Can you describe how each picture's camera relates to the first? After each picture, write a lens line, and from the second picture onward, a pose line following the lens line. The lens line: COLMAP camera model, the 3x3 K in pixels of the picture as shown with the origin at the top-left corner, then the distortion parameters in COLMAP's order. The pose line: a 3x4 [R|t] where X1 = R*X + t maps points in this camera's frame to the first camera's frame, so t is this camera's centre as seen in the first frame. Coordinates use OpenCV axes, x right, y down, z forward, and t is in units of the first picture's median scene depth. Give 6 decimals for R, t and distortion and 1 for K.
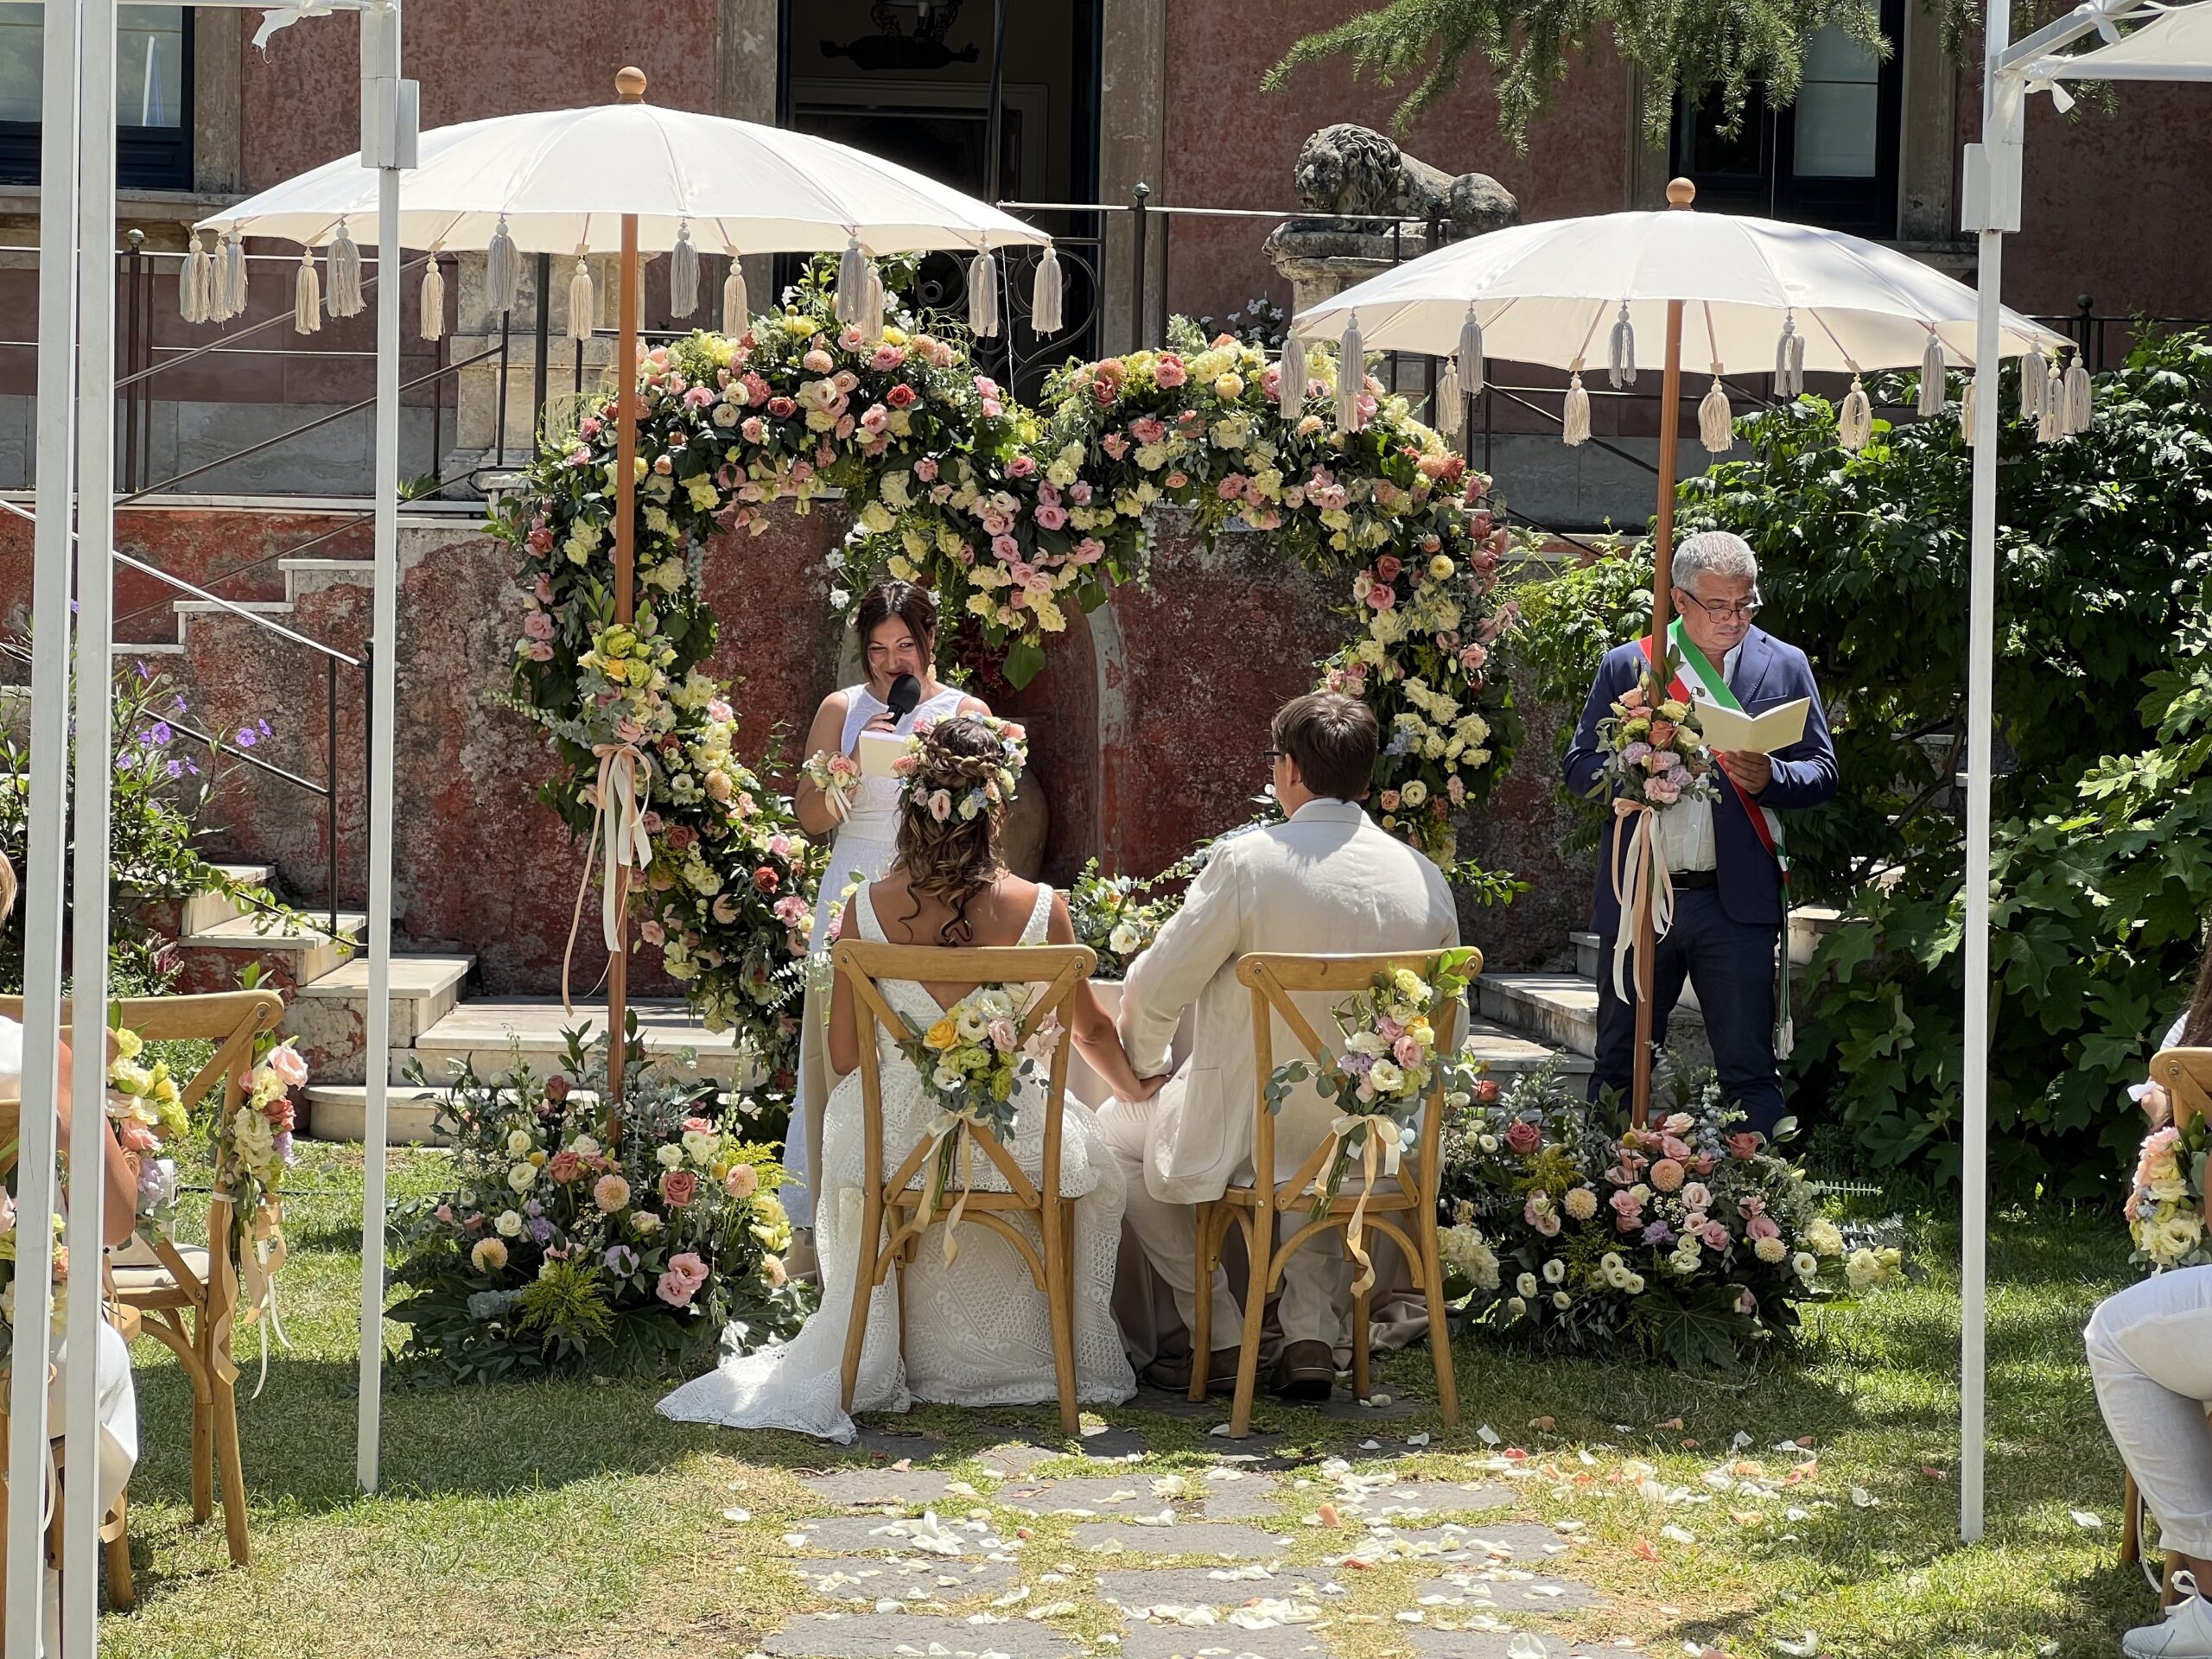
lens RADIAL K [[4914.5, 0, 1196.8], [0, 4914.5, 766.0], [0, 0, 1]] dist [0.122619, 0.000000]
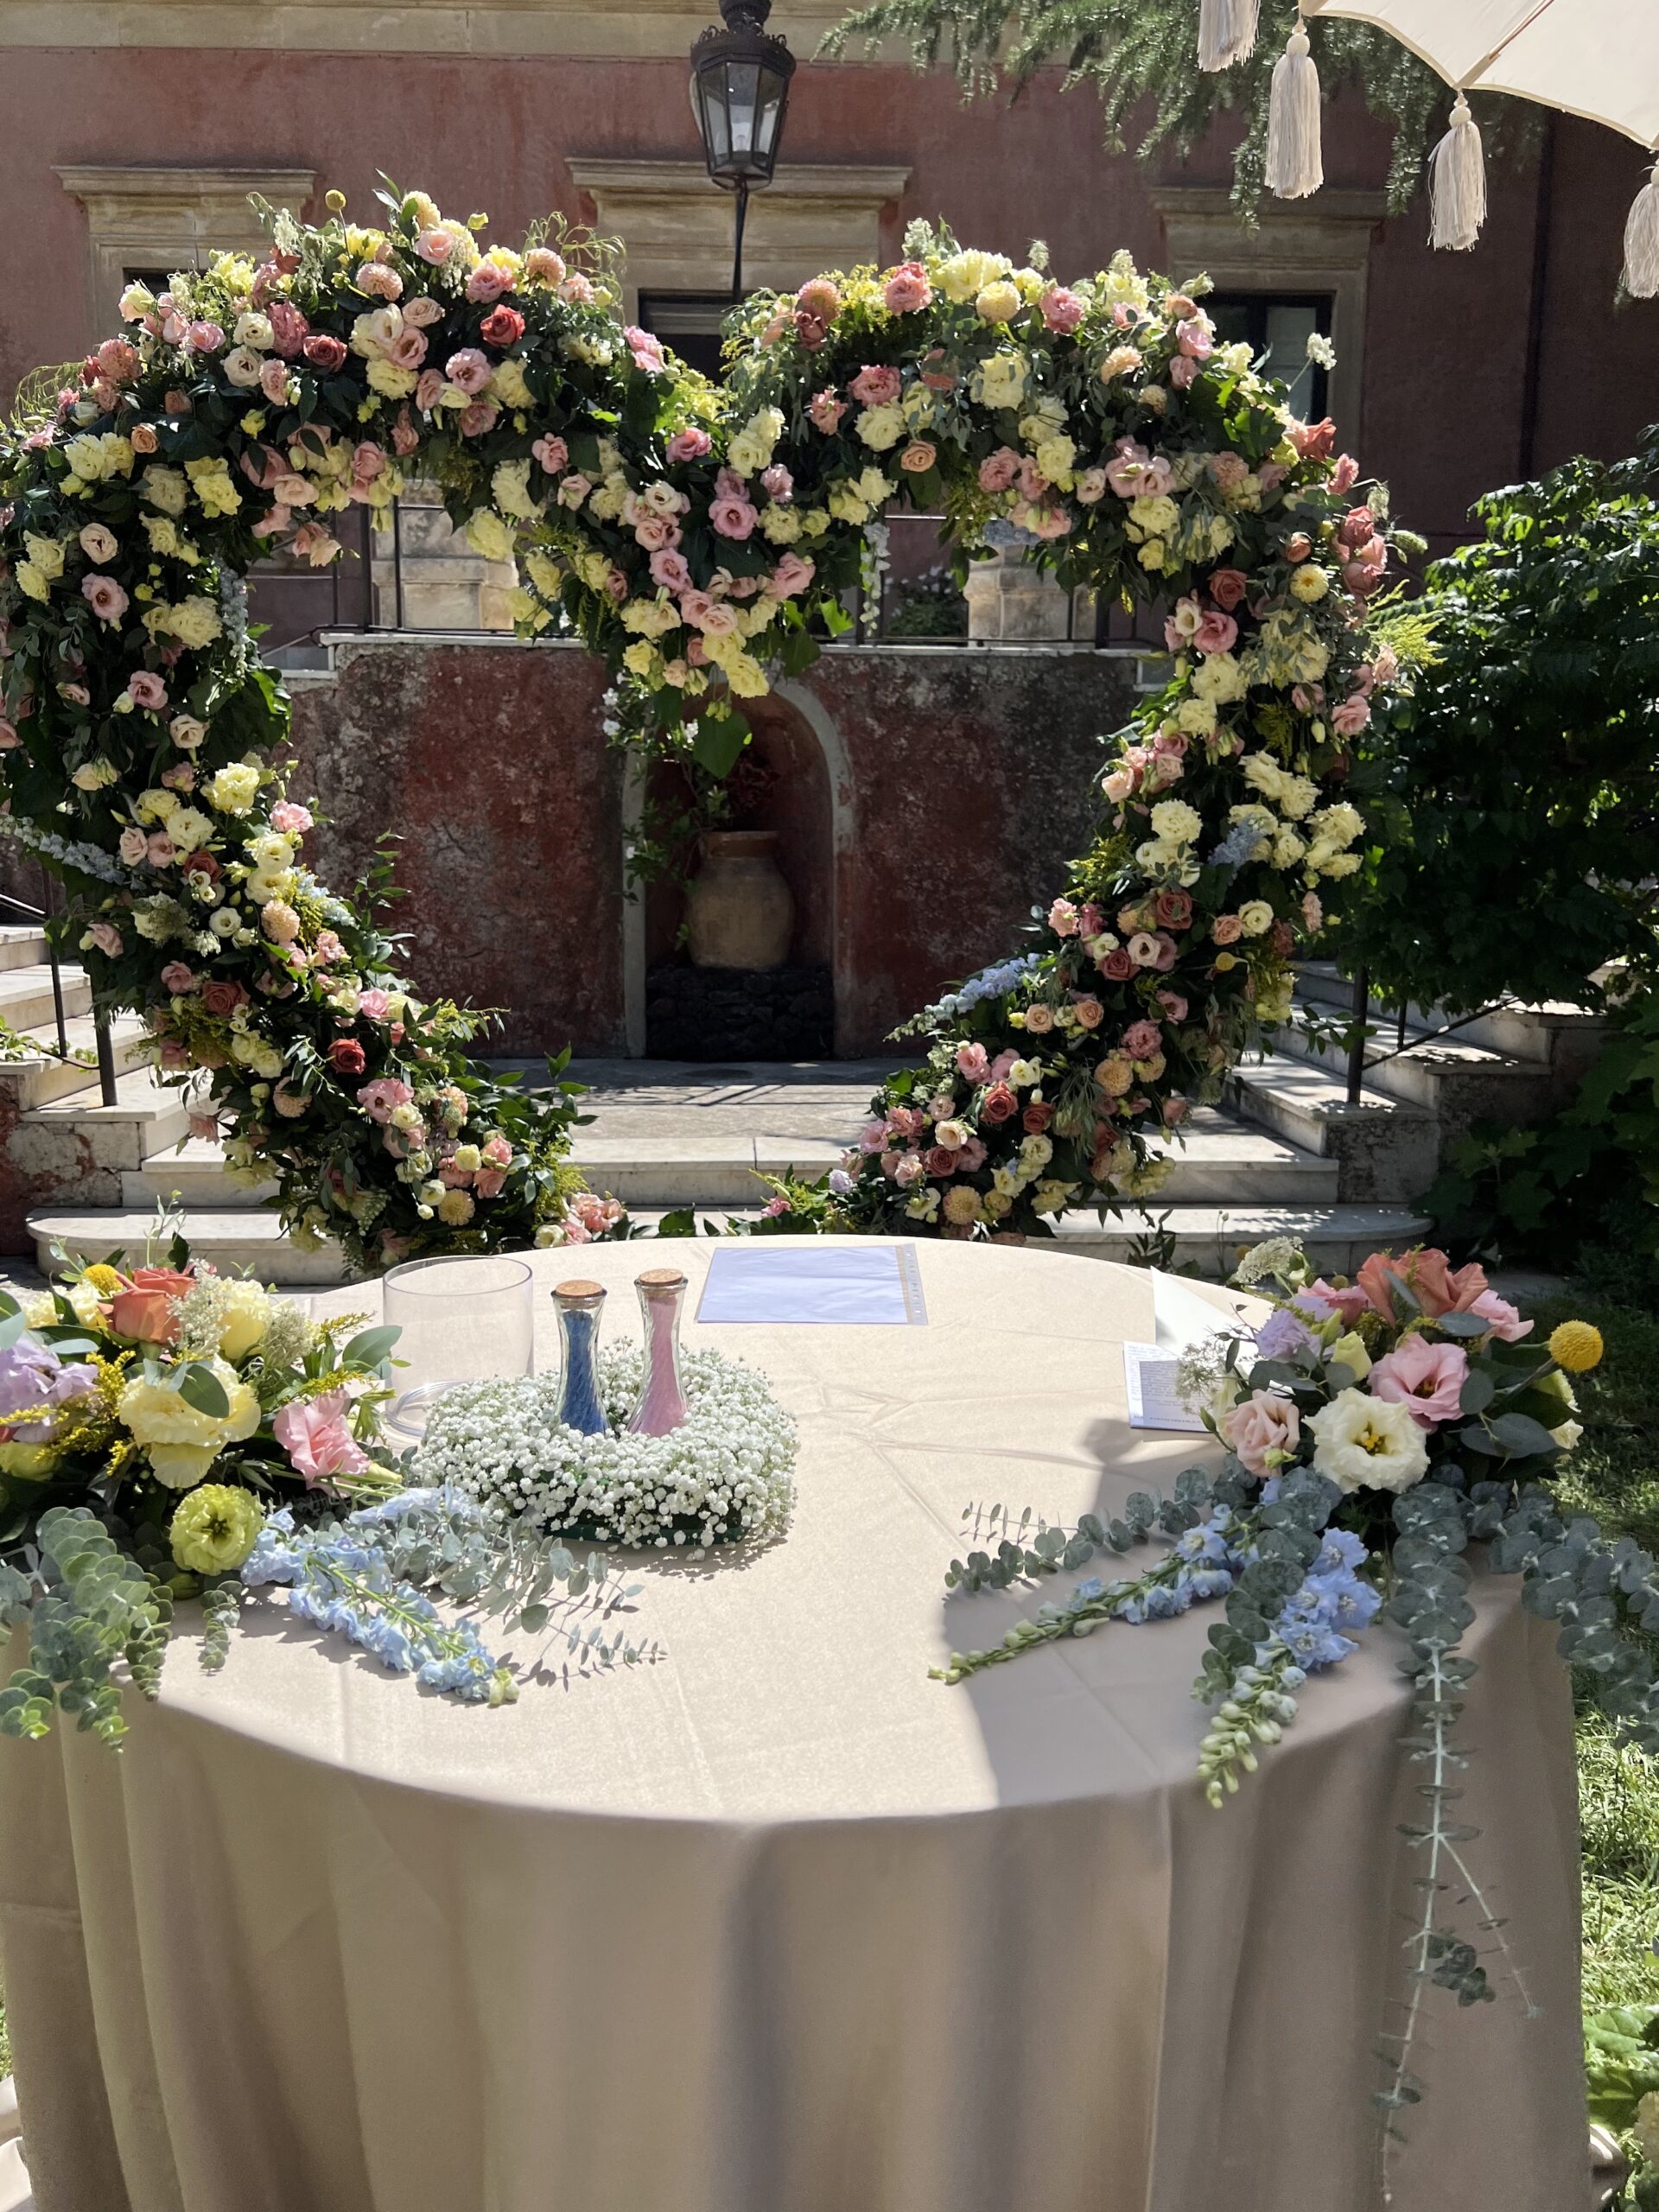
lens RADIAL K [[1676.1, 0, 817.7], [0, 1676.1, 1101.0], [0, 0, 1]] dist [0.048342, -0.057433]
pose [[0.999130, -0.010546, -0.040339, -0.009531], [0.016336, 0.989148, 0.146013, -0.004951], [0.038362, -0.146545, 0.988460, 0.756945]]
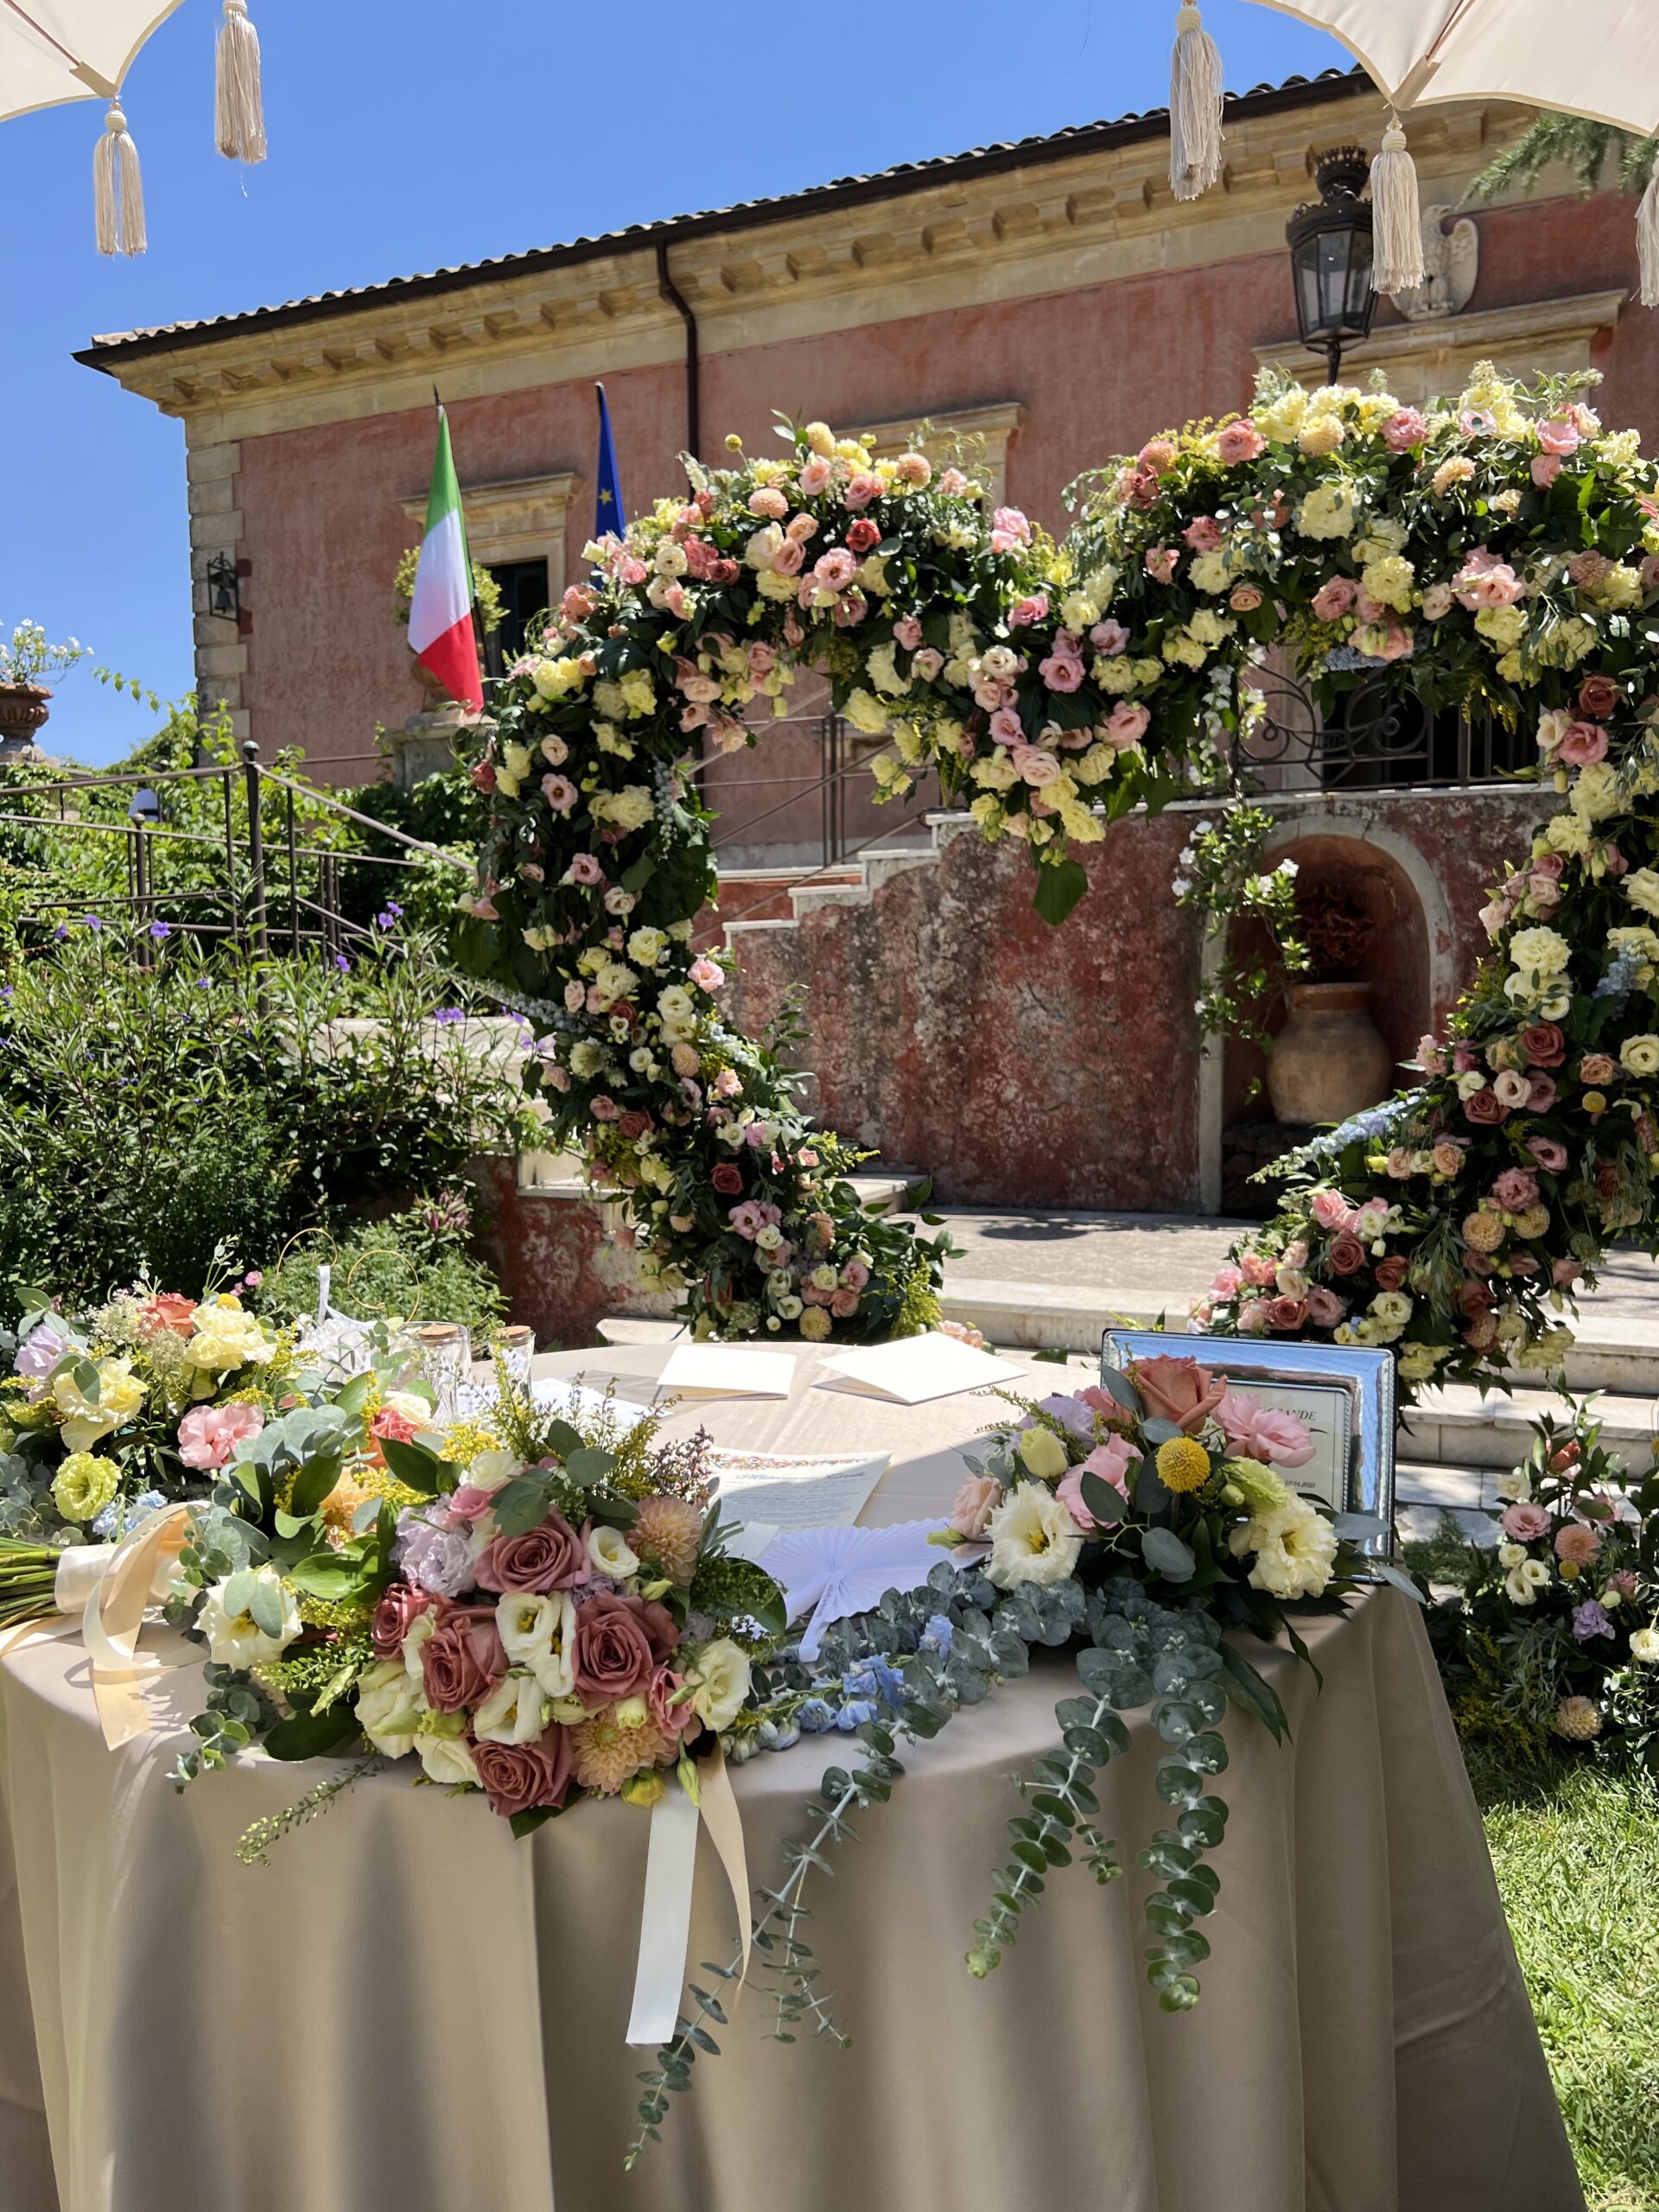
lens RADIAL K [[1676.1, 0, 818.1], [0, 1676.1, 1119.1], [0, 0, 1]] dist [0.048342, -0.057433]
pose [[0.884633, -0.000067, -0.466288, 0.051807], [0.024909, 0.998579, 0.047114, 0.000893], [0.465622, -0.053293, 0.883377, 0.764413]]
